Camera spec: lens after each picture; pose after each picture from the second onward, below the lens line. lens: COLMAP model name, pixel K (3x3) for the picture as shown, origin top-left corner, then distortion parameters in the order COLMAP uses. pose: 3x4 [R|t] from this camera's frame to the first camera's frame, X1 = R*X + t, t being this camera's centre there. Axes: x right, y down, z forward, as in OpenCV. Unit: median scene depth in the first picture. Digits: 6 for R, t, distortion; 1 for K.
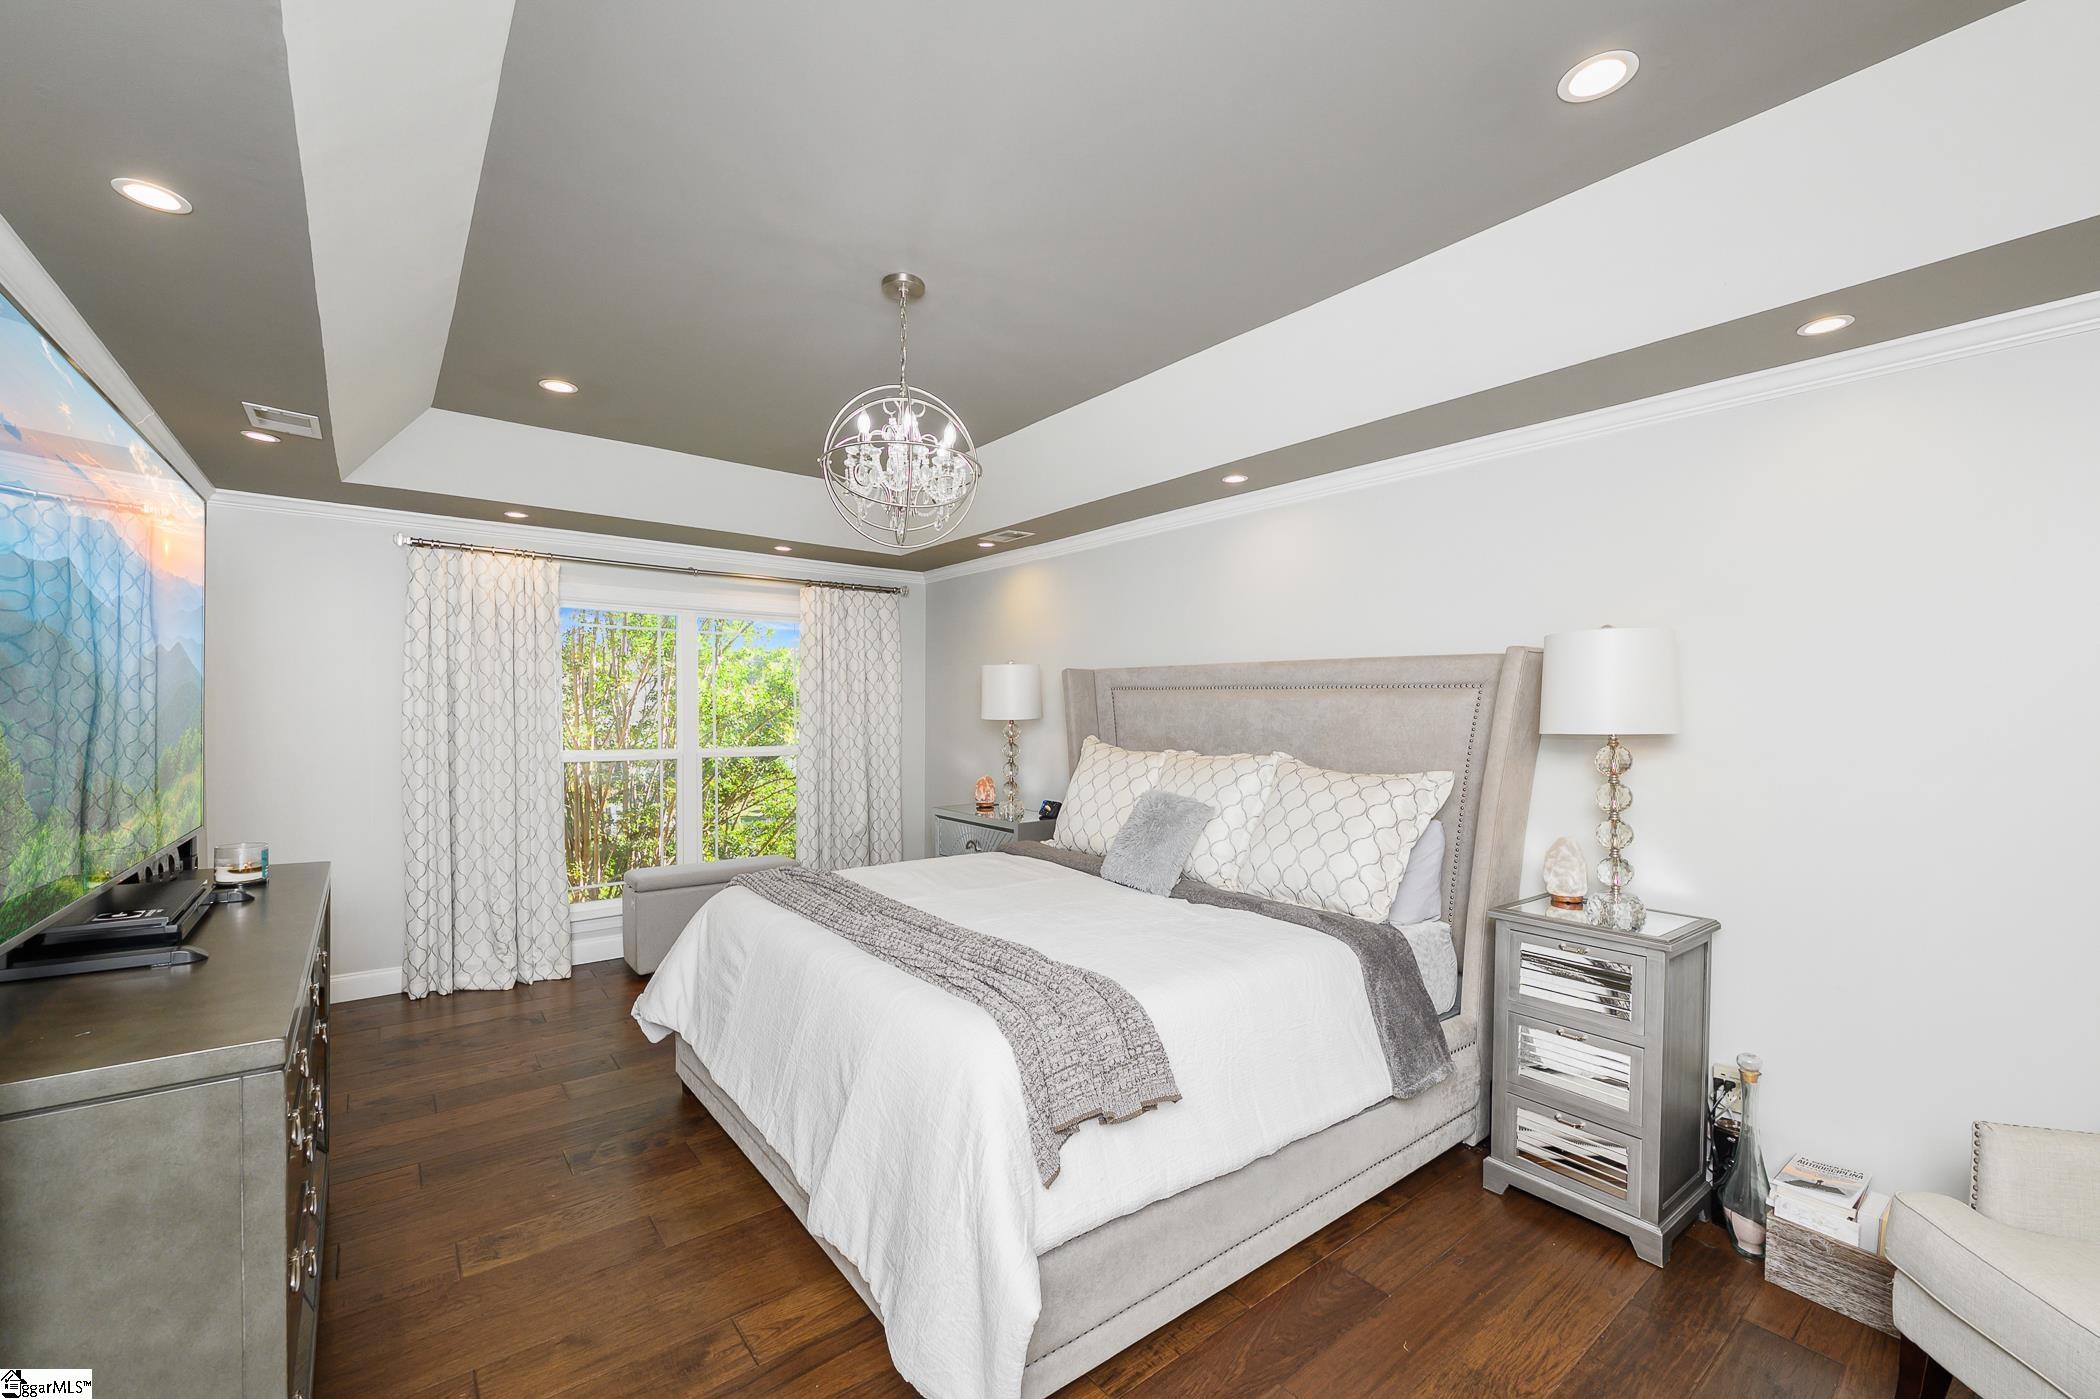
lens RADIAL K [[850.2, 0, 1059.8], [0, 850.2, 728.8], [0, 0, 1]] dist [0.002171, 0.000274]
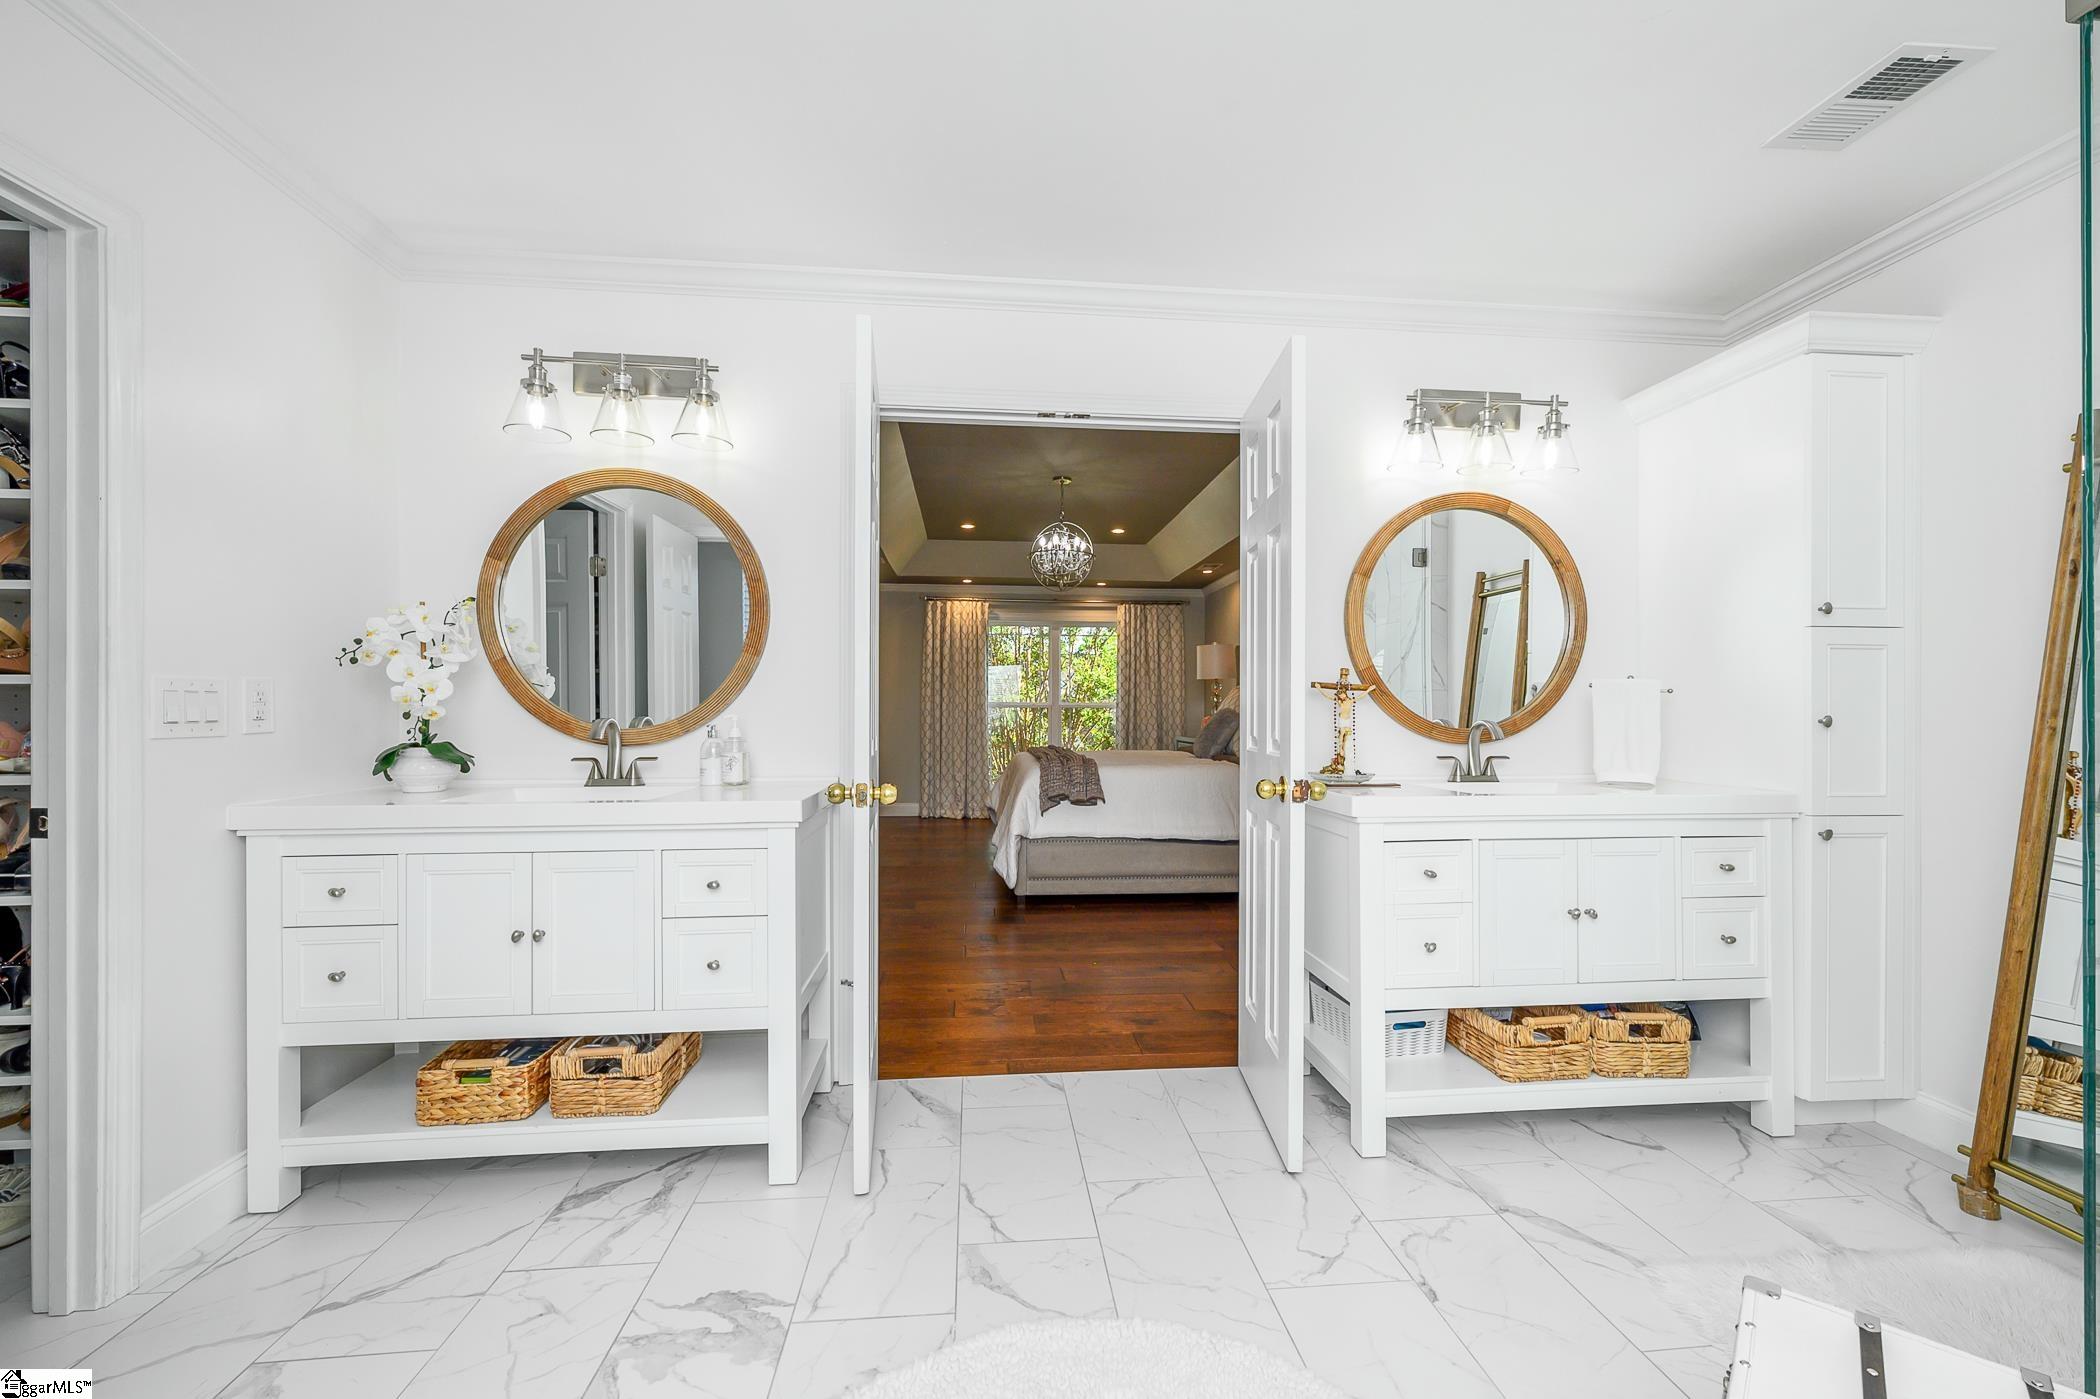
lens RADIAL K [[850.2, 0, 1059.8], [0, 850.2, 728.8], [0, 0, 1]] dist [0.002171, 0.000274]
pose [[0.841037, 0.009313, -0.540898, 0.611904], [-0.012123, 0.999925, -0.001633, 0.094886], [0.540842, 0.007930, 0.841087, -0.543357]]
